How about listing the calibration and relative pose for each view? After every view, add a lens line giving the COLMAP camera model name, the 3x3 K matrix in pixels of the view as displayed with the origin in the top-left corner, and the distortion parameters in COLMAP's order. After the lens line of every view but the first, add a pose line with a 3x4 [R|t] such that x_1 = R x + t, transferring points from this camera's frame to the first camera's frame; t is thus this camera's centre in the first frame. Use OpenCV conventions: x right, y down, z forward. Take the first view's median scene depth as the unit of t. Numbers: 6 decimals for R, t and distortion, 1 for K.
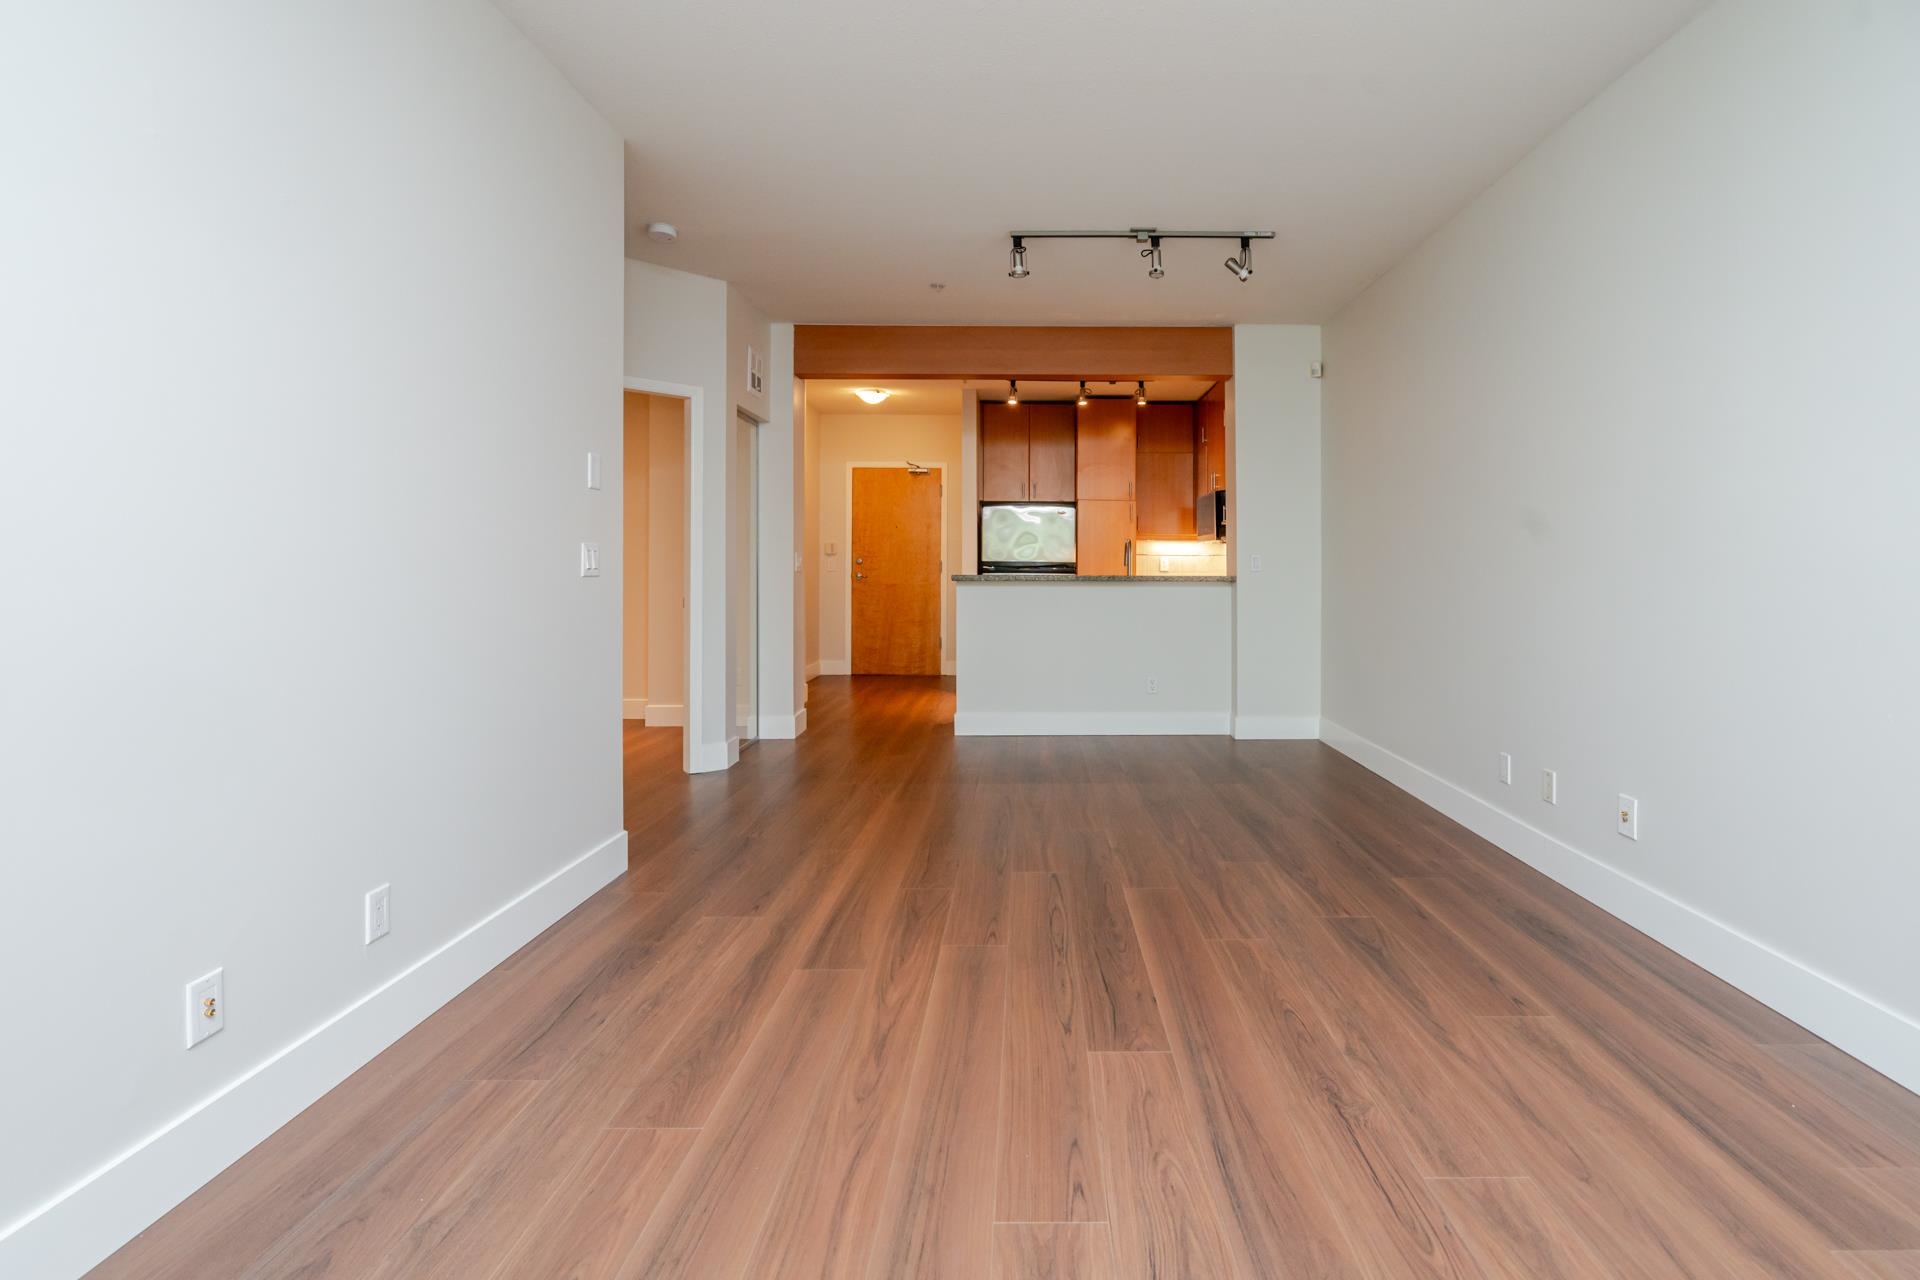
lens RADIAL K [[892.0, 0, 973.2], [0, 892.0, 628.4], [0, 0, 1]] dist [0.000118, 0.000071]
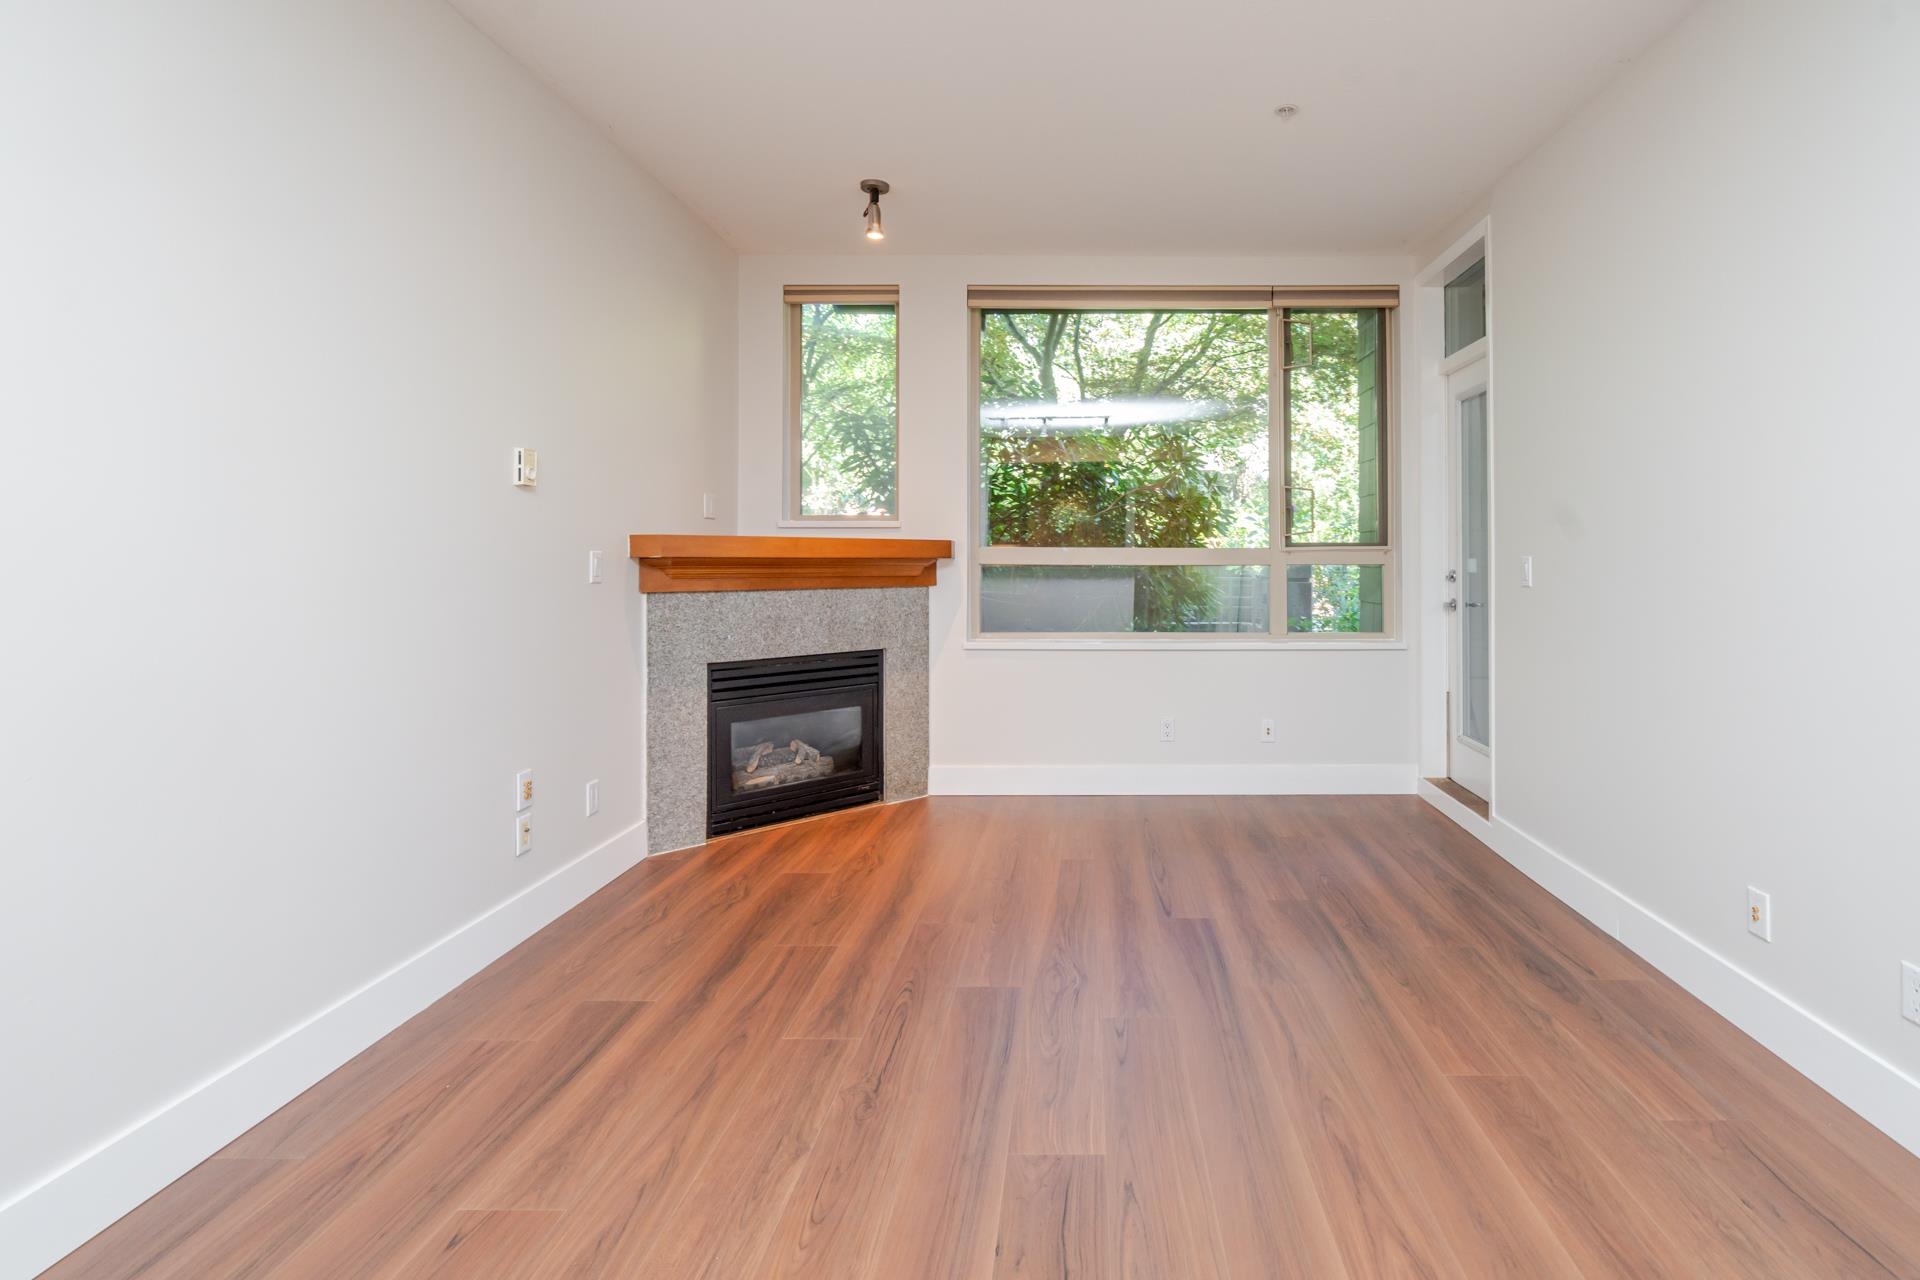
lens RADIAL K [[920.0, 0, 1082.5], [0, 920.0, 534.4], [0, 0, 1]] dist [-0.001539, -0.000010]
pose [[-0.998120, -0.013640, -0.059757, 0.207242], [-0.016159, 0.998992, 0.041877, -0.153465], [0.059126, 0.042764, -0.997334, 1.819791]]
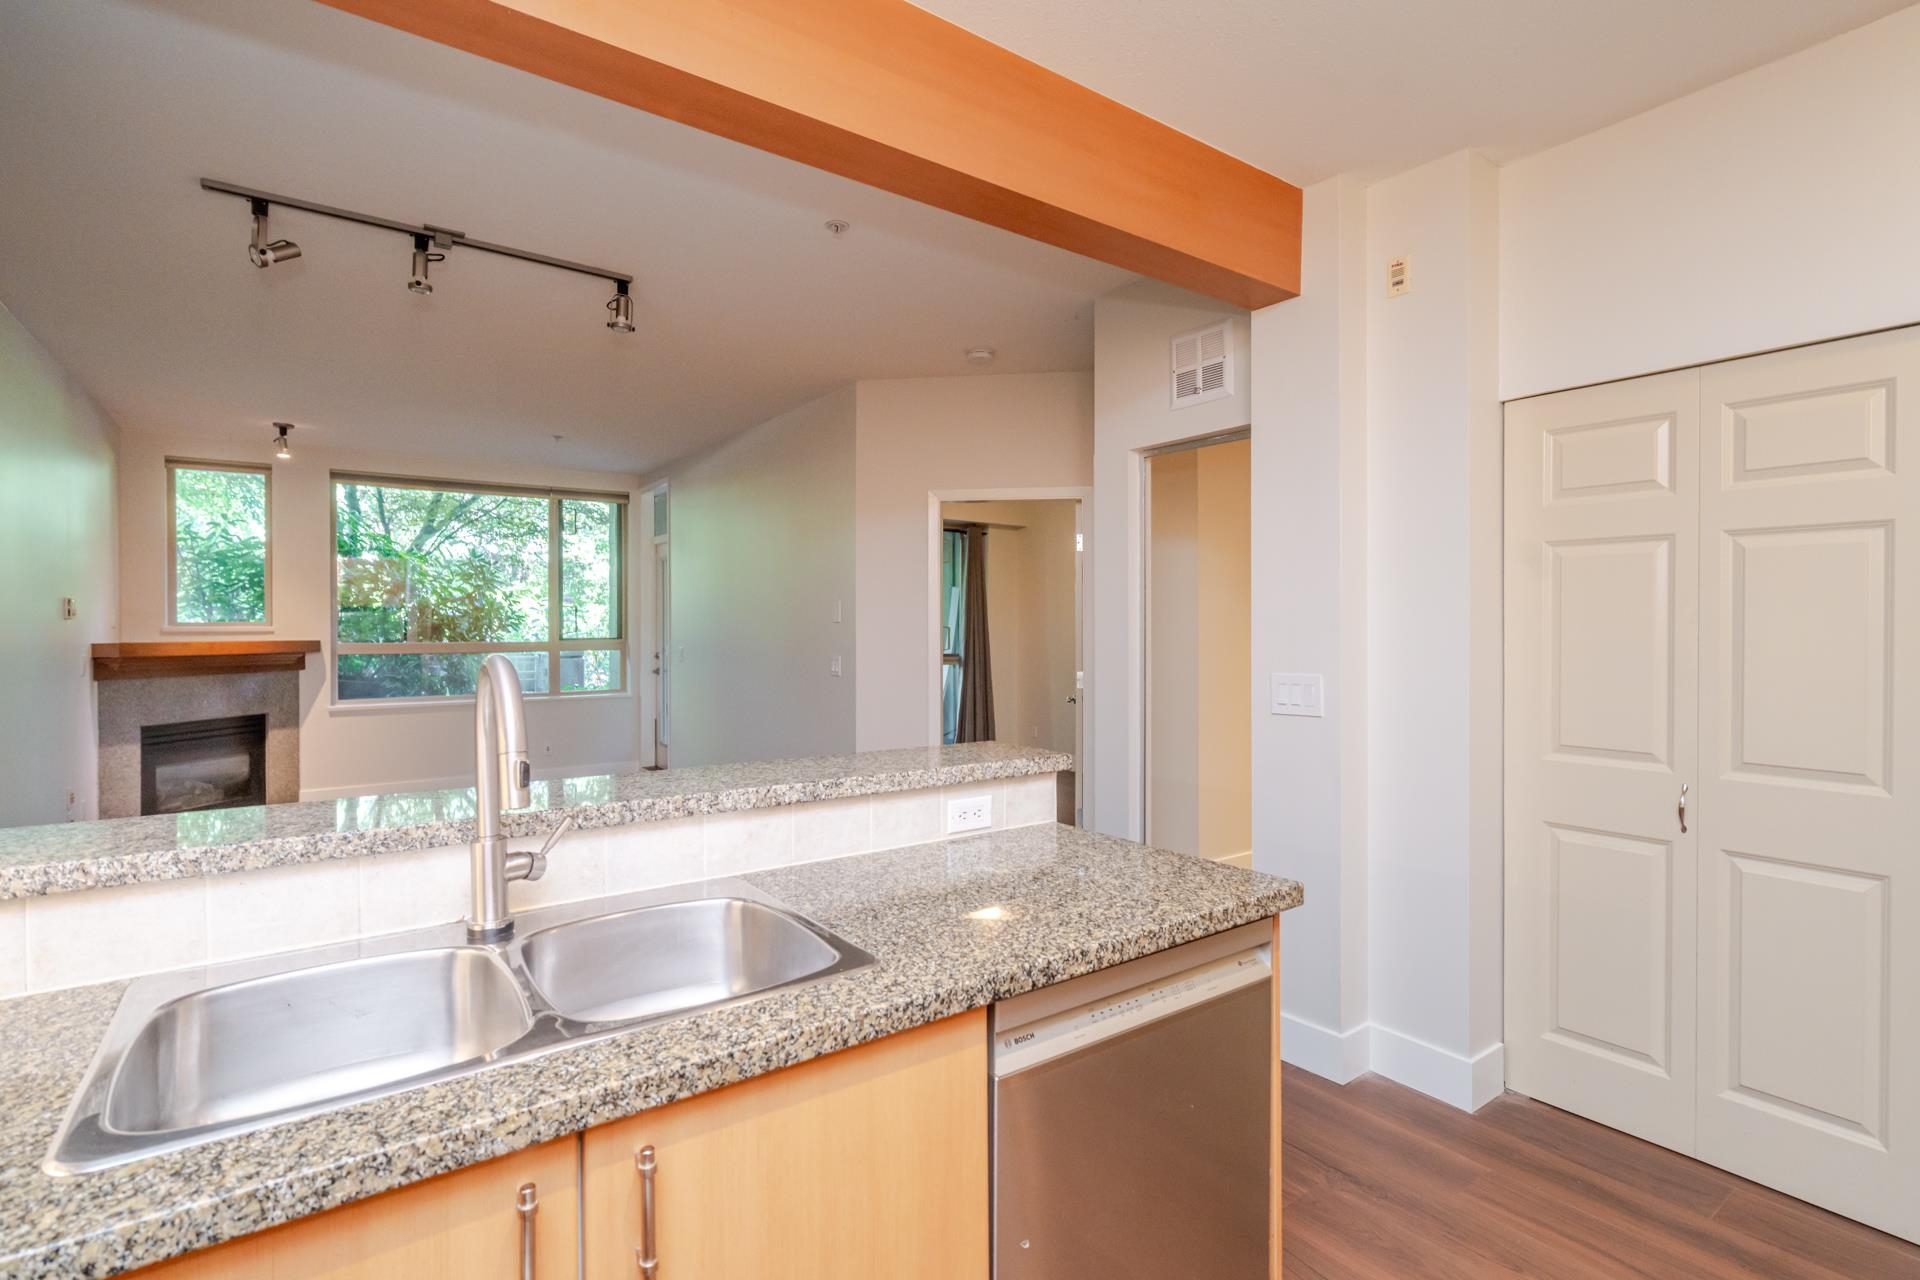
lens RADIAL K [[892.0, 0, 973.2], [0, 892.0, 628.4], [0, 0, 1]] dist [0.000118, 0.000071]
pose [[-0.763978, -0.008339, -0.645188, 0.642502], [-0.048813, 0.997798, 0.044903, -0.333382], [0.643393, 0.065799, -0.762703, 3.499056]]
